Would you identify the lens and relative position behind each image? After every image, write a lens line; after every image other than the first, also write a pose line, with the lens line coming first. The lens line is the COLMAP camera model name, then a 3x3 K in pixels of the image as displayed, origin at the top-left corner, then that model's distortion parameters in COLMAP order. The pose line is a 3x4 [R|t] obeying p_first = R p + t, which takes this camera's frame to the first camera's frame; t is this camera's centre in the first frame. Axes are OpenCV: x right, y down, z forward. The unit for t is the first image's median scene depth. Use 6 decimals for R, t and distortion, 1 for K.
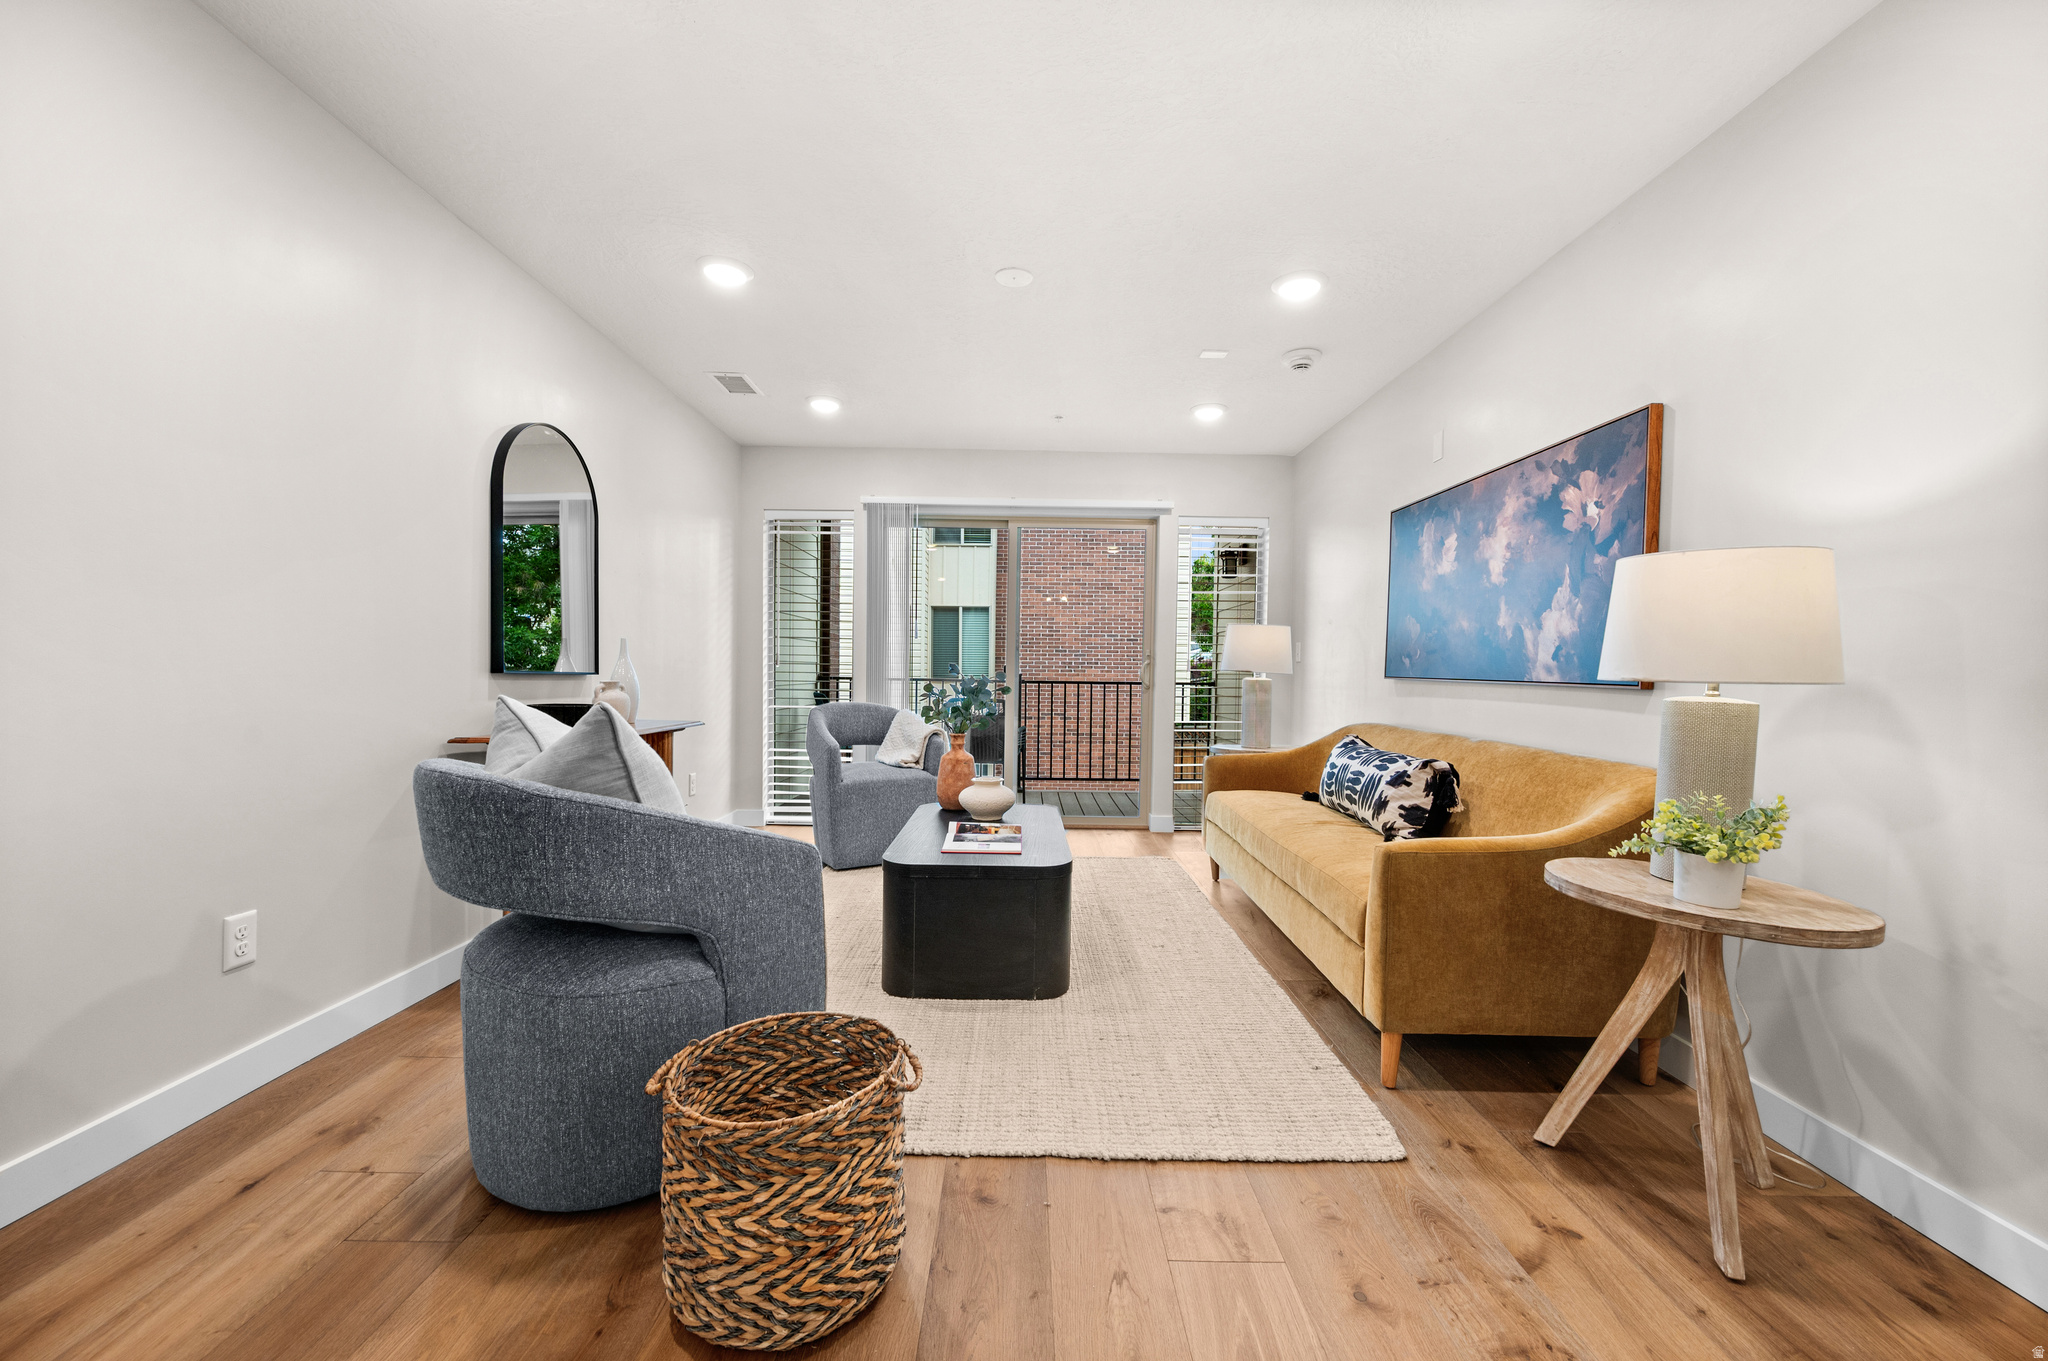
lens RADIAL K [[802.2, 0, 1020.2], [0, 802.2, 730.2], [0, 0, 1]] dist [0.000454, -0.000043]
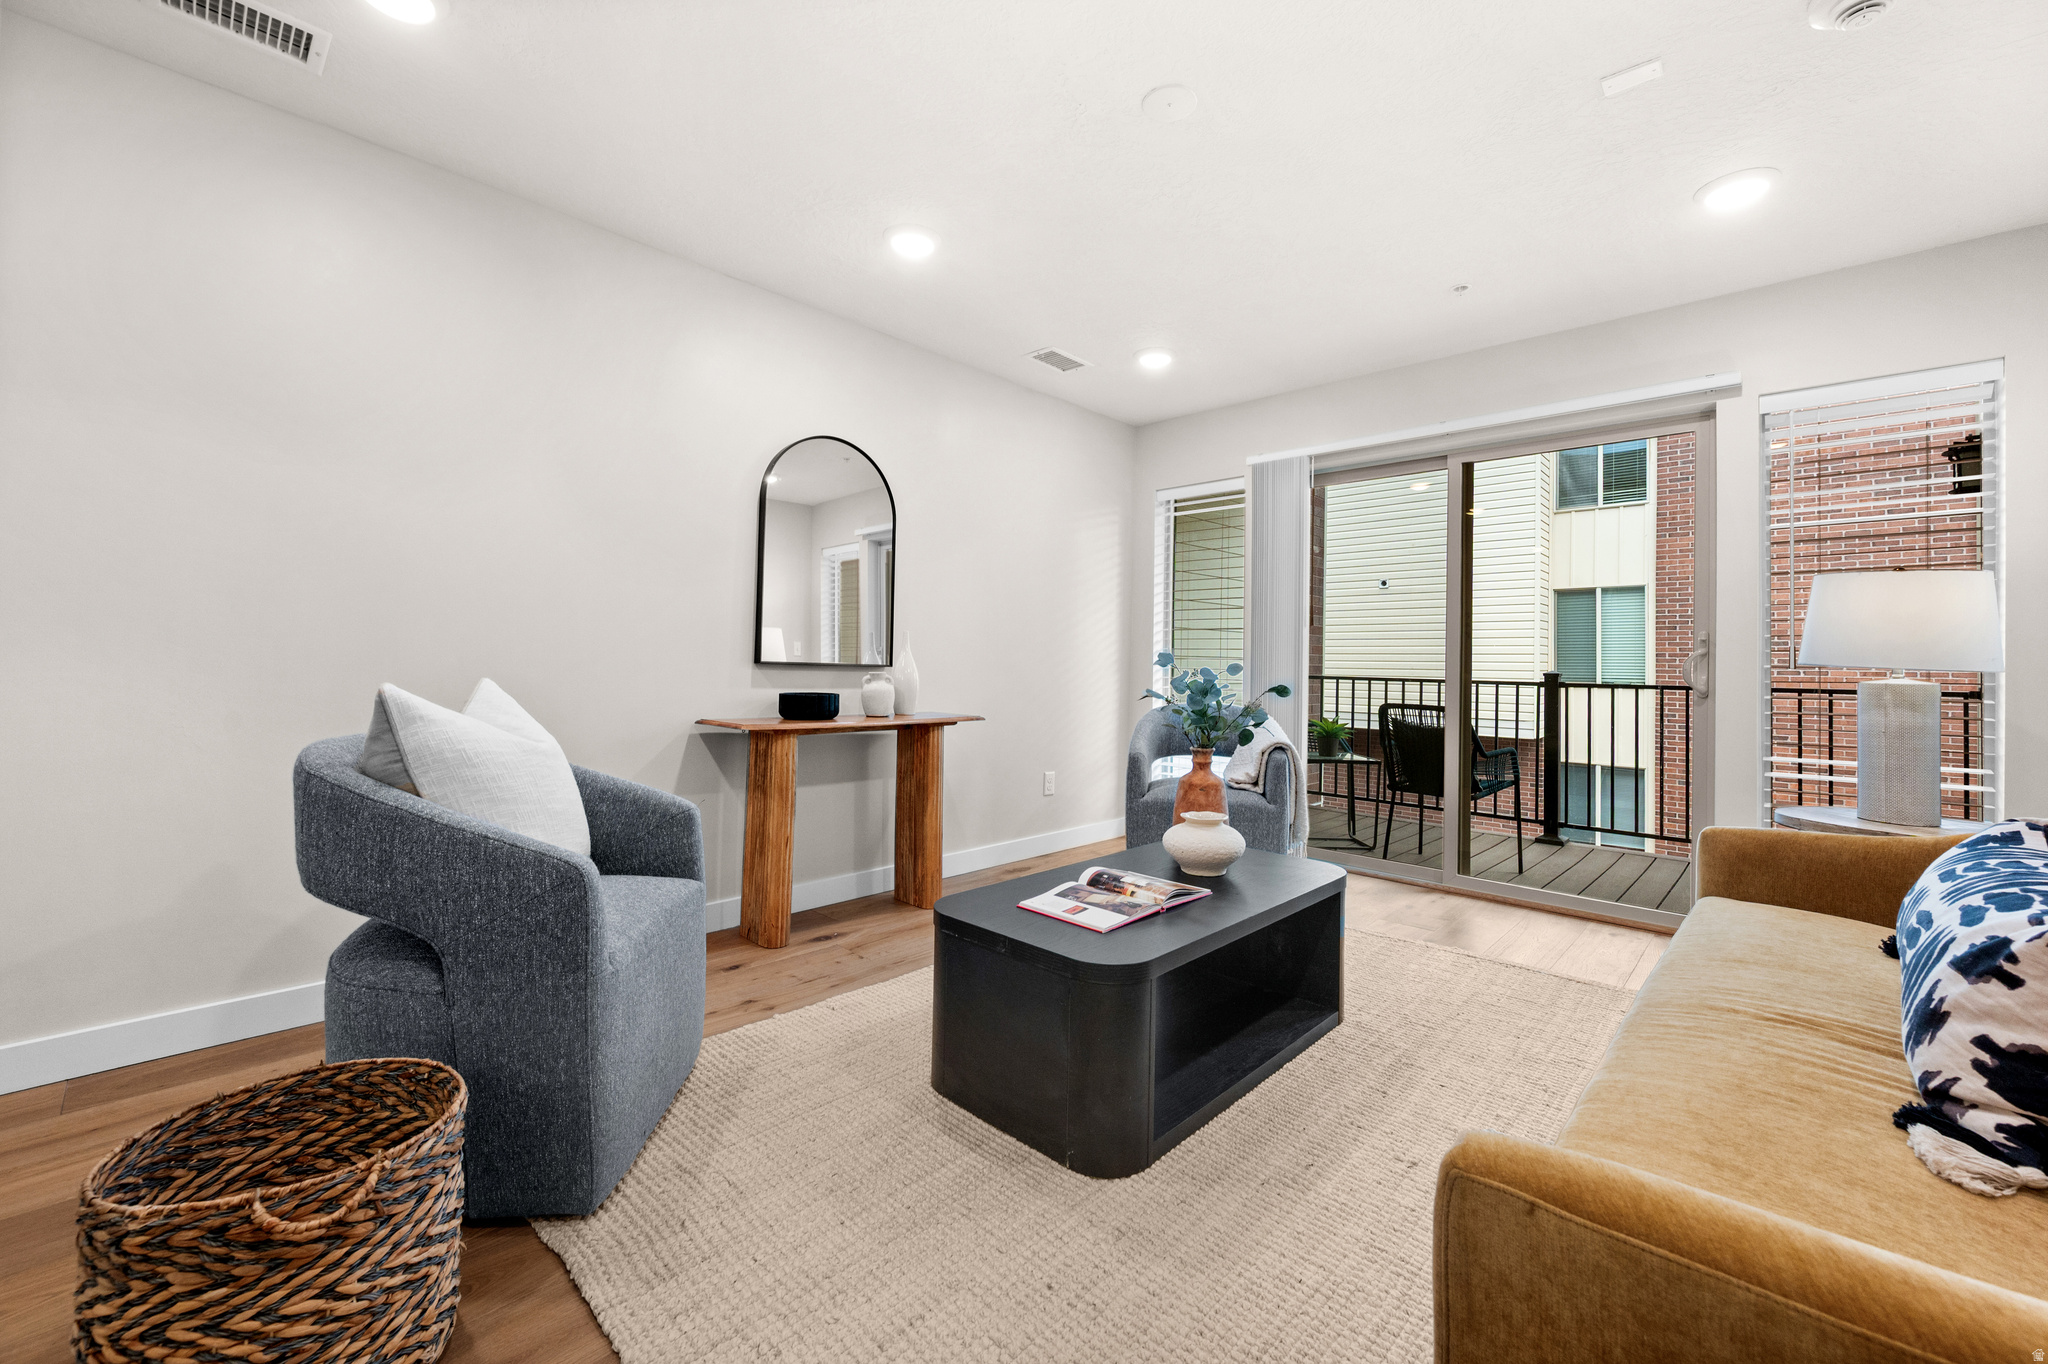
lens RADIAL K [[823.9, 0, 1021.3], [0, 823.9, 676.3], [0, 0, 1]] dist [-0.000946, 0.000498]
pose [[0.726391, 0.009926, -0.687210, 0.403200], [-0.057293, 0.997290, -0.046154, -0.022011], [0.684890, 0.072899, 0.724991, 0.427506]]
